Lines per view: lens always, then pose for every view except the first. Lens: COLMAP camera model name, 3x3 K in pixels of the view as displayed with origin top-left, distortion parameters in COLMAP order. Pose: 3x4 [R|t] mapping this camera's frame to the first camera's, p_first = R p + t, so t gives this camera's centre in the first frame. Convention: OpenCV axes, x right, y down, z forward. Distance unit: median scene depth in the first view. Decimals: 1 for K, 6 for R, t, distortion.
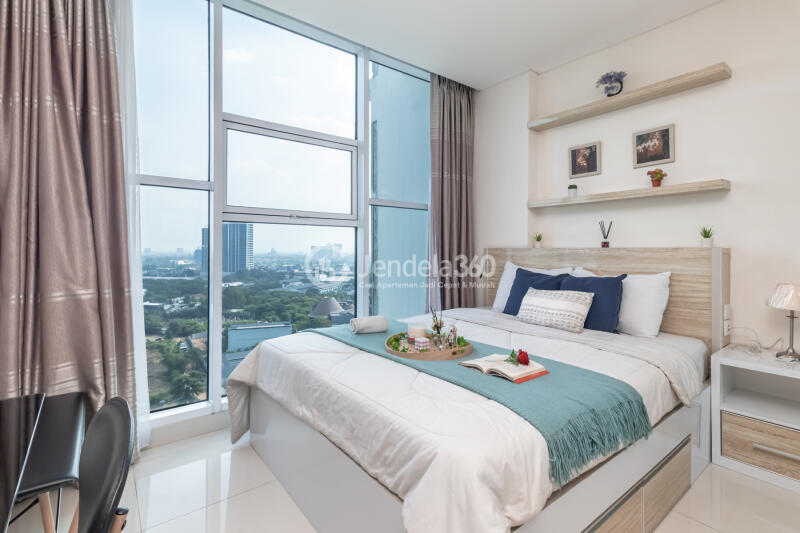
lens RADIAL K [[380.6, 0, 400.1], [0, 380.6, 249.3], [0, 0, 1]] dist [0.027411, 0.000028]
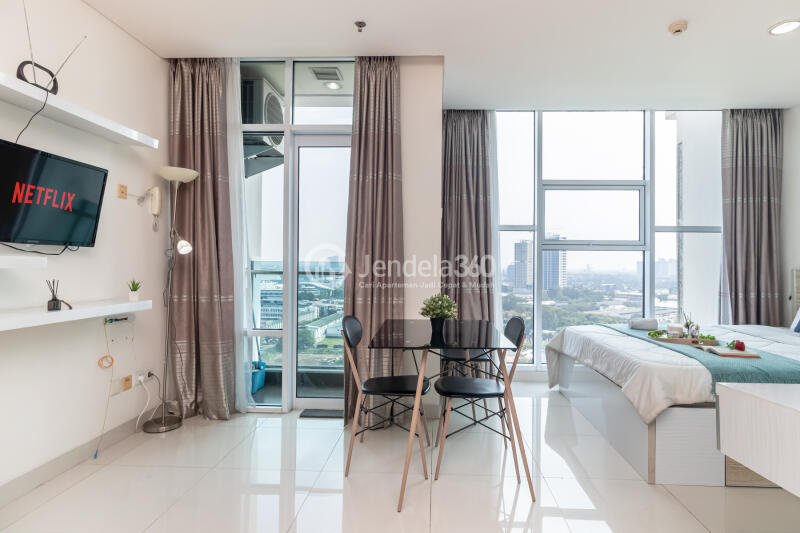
lens RADIAL K [[458.4, 0, 404.2], [0, 458.4, 253.7], [0, 0, 1]] dist [-0.000400, 0.001443]
pose [[0.759377, -0.008792, -0.650591, 0.294934], [-0.006967, 0.999741, -0.021643, -0.014286], [0.650613, 0.020968, 0.759120, -0.709462]]
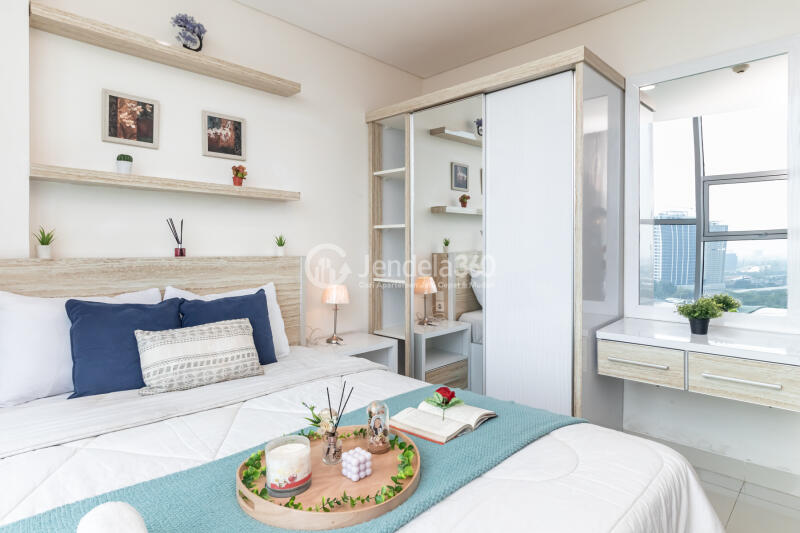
lens RADIAL K [[458.4, 0, 404.2], [0, 458.4, 253.7], [0, 0, 1]] dist [-0.000400, 0.001443]
pose [[-0.156684, -0.009436, 0.987604, -0.372187], [0.000909, 0.999953, 0.009698, -0.017593], [-0.987648, 0.002418, -0.156668, 0.721337]]
